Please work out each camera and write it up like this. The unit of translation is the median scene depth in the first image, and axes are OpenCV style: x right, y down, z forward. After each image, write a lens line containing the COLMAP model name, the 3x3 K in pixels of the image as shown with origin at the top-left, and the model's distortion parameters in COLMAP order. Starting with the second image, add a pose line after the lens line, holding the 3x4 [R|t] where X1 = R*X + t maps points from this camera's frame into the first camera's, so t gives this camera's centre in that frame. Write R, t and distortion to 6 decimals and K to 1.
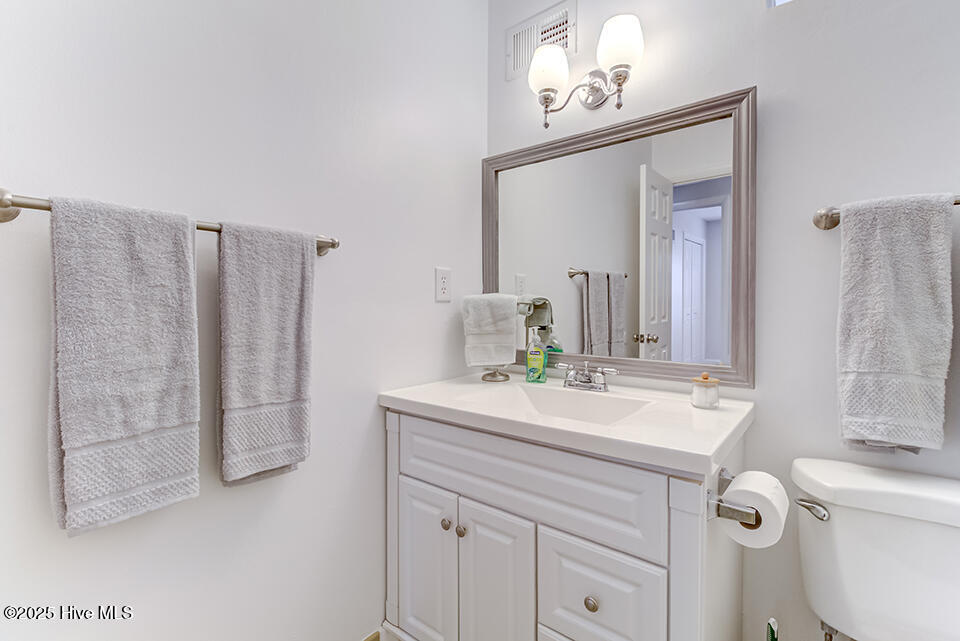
lens RADIAL K [[442.5, 0, 476.5], [0, 442.5, 310.1], [0, 0, 1]] dist [-0.000885, -0.000270]
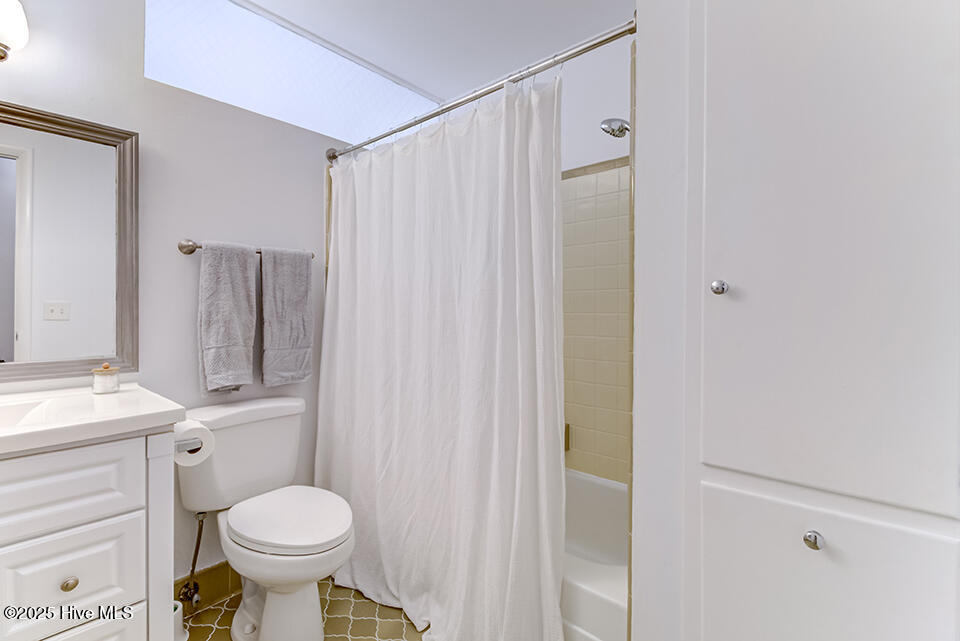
lens RADIAL K [[442.5, 0, 476.5], [0, 442.5, 310.1], [0, 0, 1]] dist [-0.000885, -0.000270]
pose [[0.047247, -0.004361, 0.998874, -0.712842], [0.005225, 0.999978, 0.004118, 0.002325], [-0.998870, 0.005025, 0.047269, -0.034519]]
